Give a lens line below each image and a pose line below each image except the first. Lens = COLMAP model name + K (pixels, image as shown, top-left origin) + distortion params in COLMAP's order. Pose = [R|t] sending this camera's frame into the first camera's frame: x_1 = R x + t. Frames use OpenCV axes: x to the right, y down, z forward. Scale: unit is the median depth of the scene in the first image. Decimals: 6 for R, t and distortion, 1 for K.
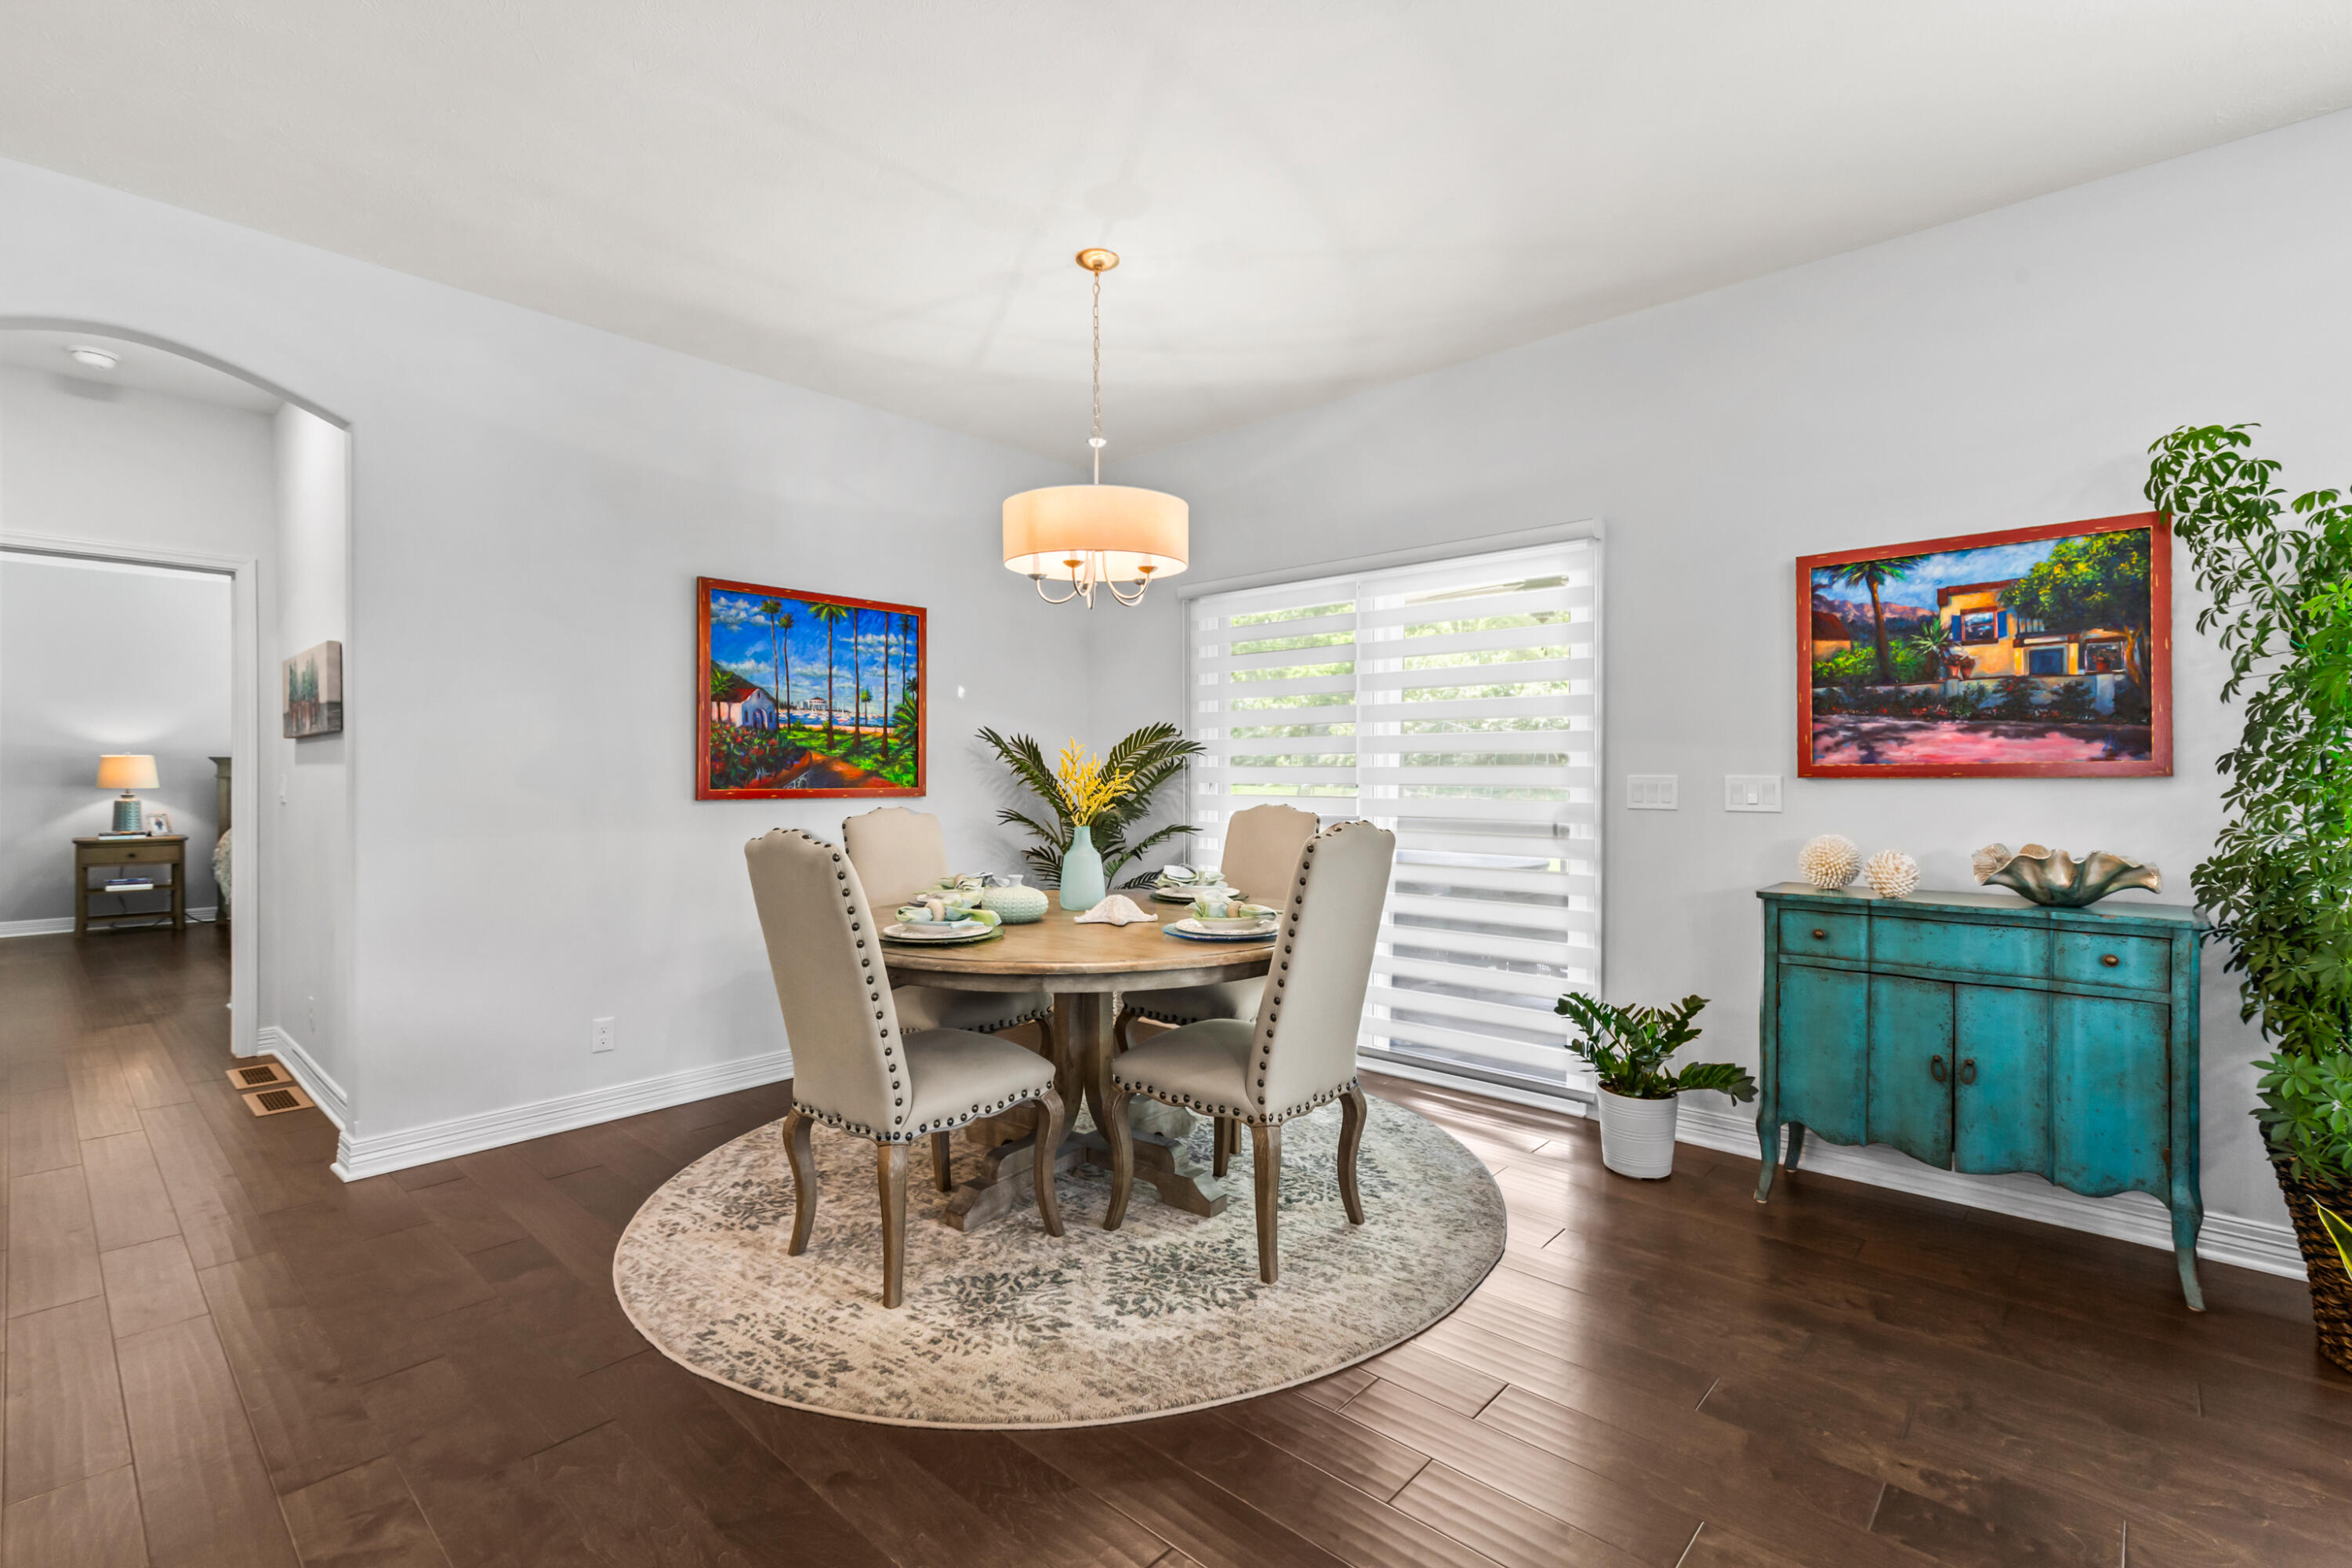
lens RADIAL K [[1049.6, 0, 1184.2], [0, 1049.6, 774.8], [0, 0, 1]] dist [0.003487, -0.000117]
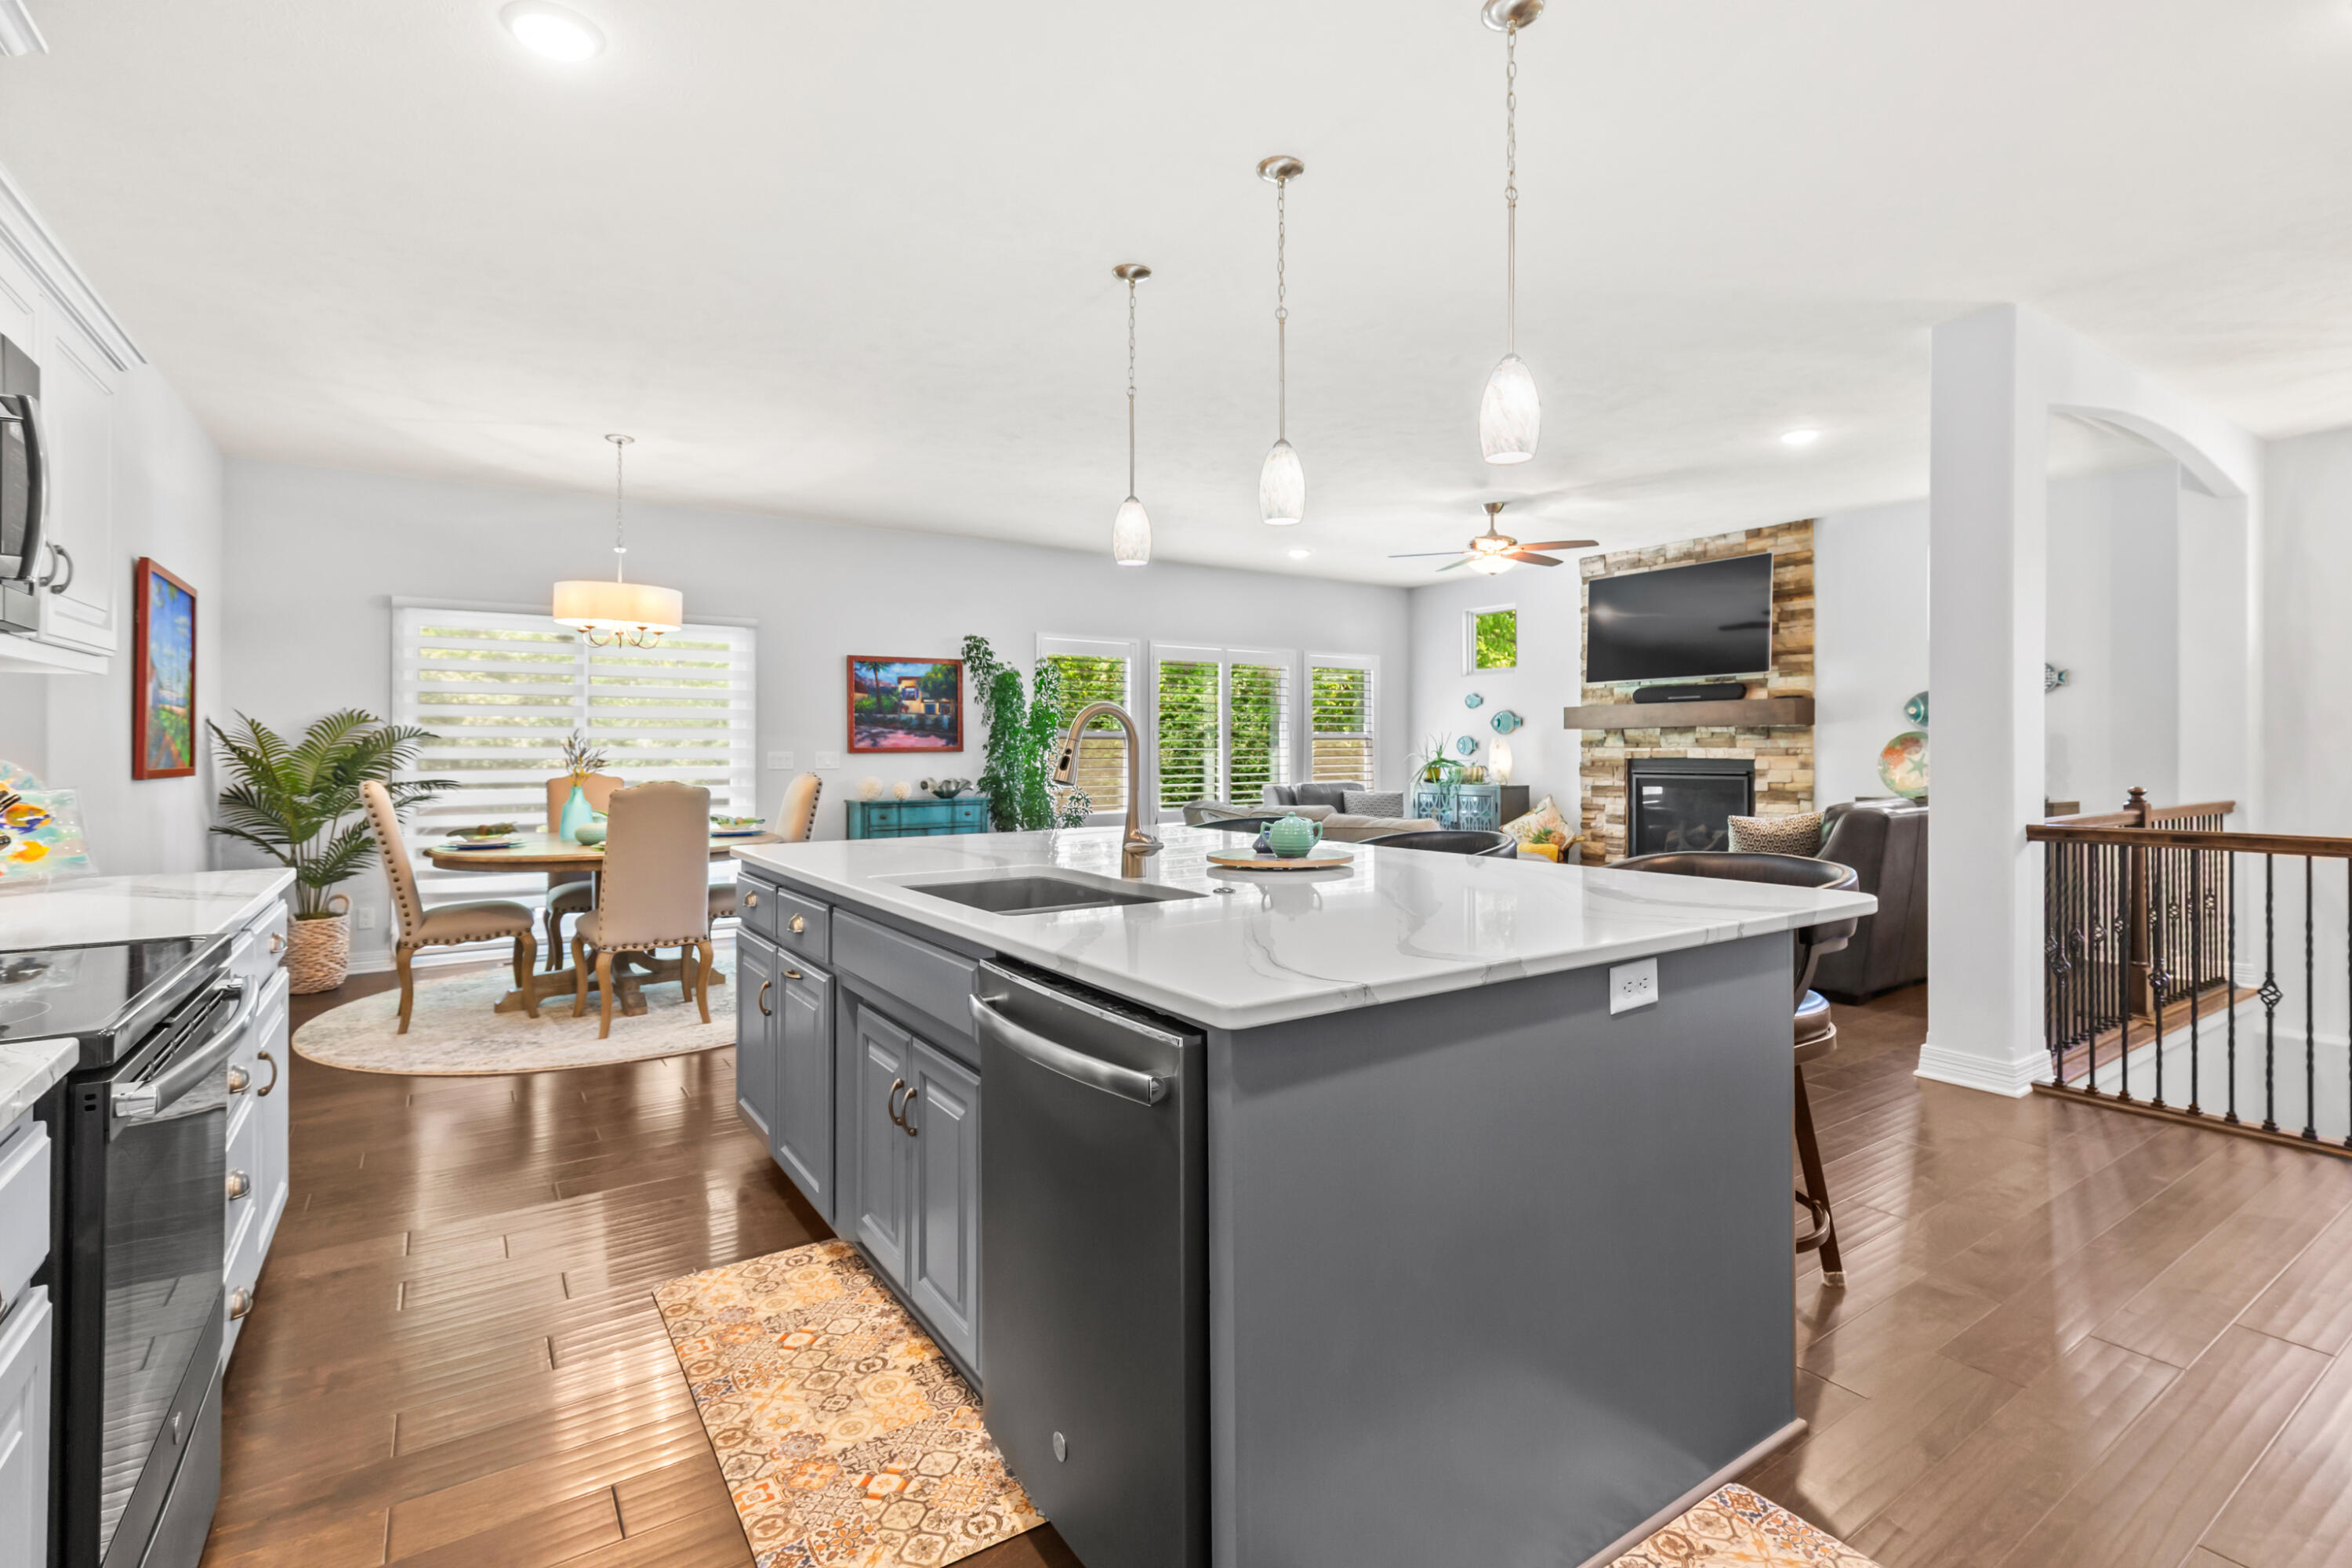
lens RADIAL K [[1088.8, 0, 1197.9], [0, 1088.8, 746.4], [0, 0, 1]] dist [0.001505, -0.000002]
pose [[0.232709, 0.003816, 0.972539, -1.632720], [0.006446, 0.999964, -0.005466, 0.006957], [-0.972525, 0.007542, 0.232676, -0.291849]]
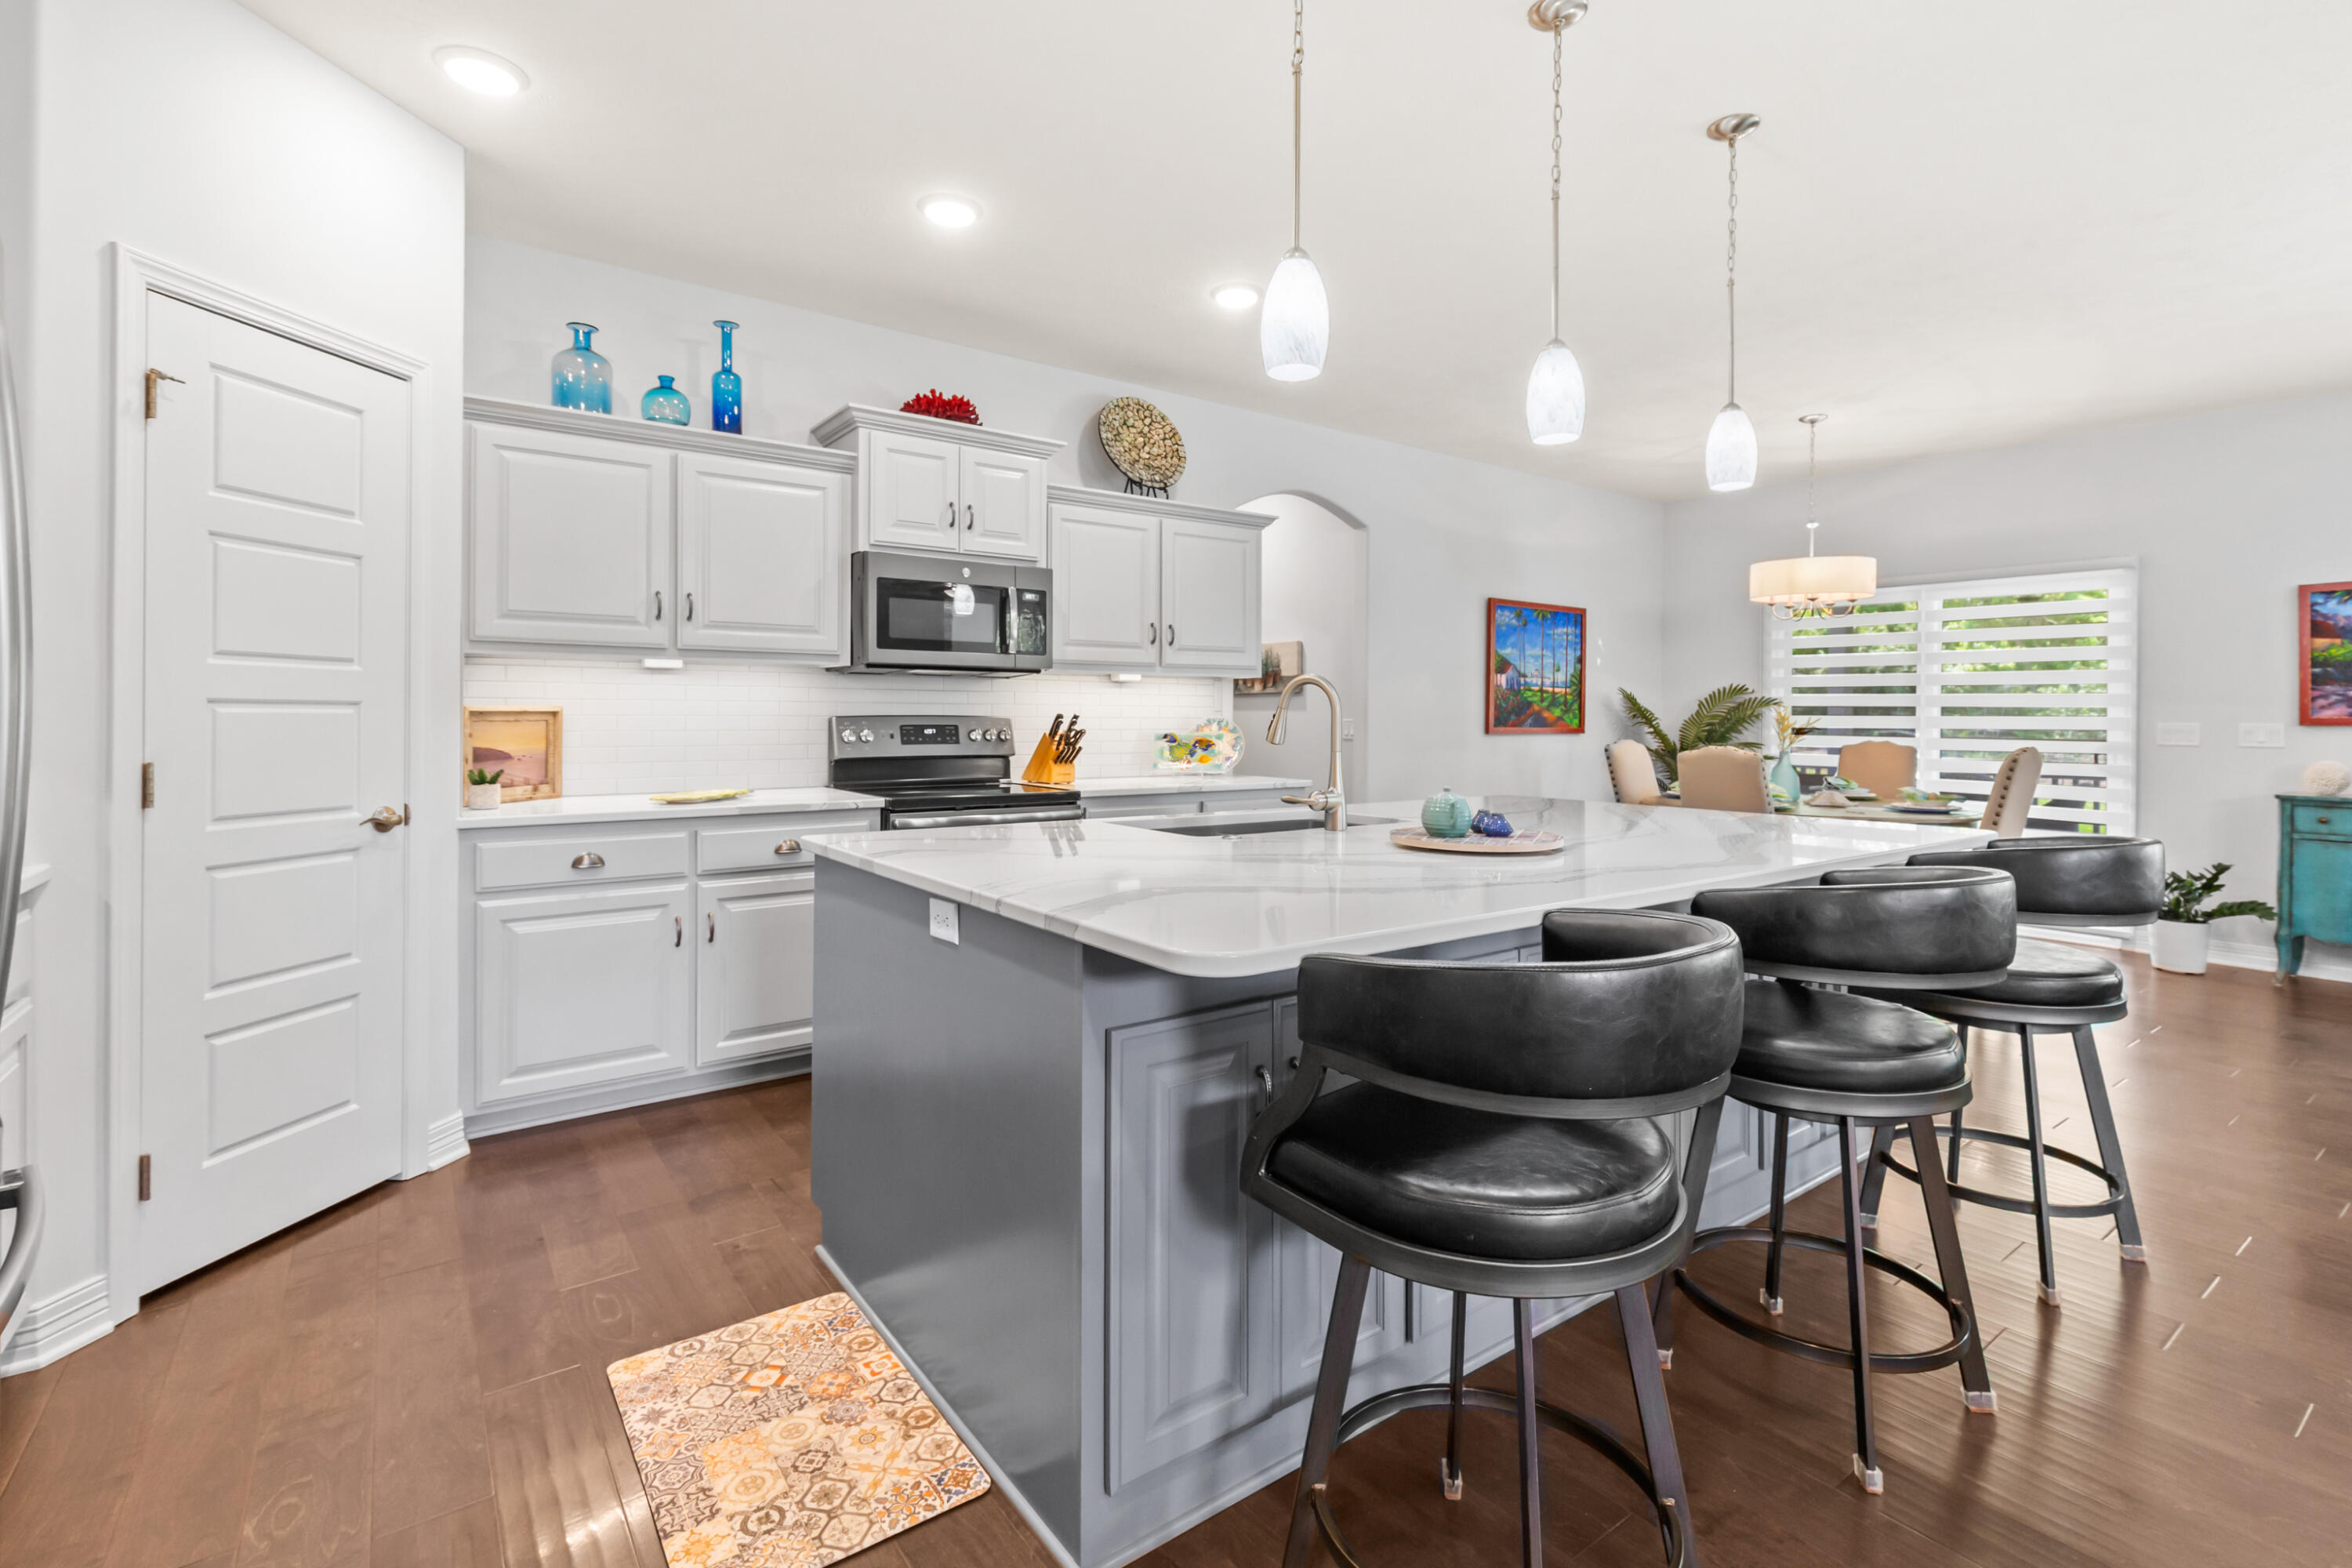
lens RADIAL K [[1067.2, 0, 1189.9], [0, 1067.2, 713.0], [0, 0, 1]] dist [0.002211, -0.000737]
pose [[0.979070, 0.006719, -0.203411, -0.767158], [-0.008199, 0.999946, -0.006432, 0.008408], [0.203357, 0.007965, 0.979072, -0.967181]]
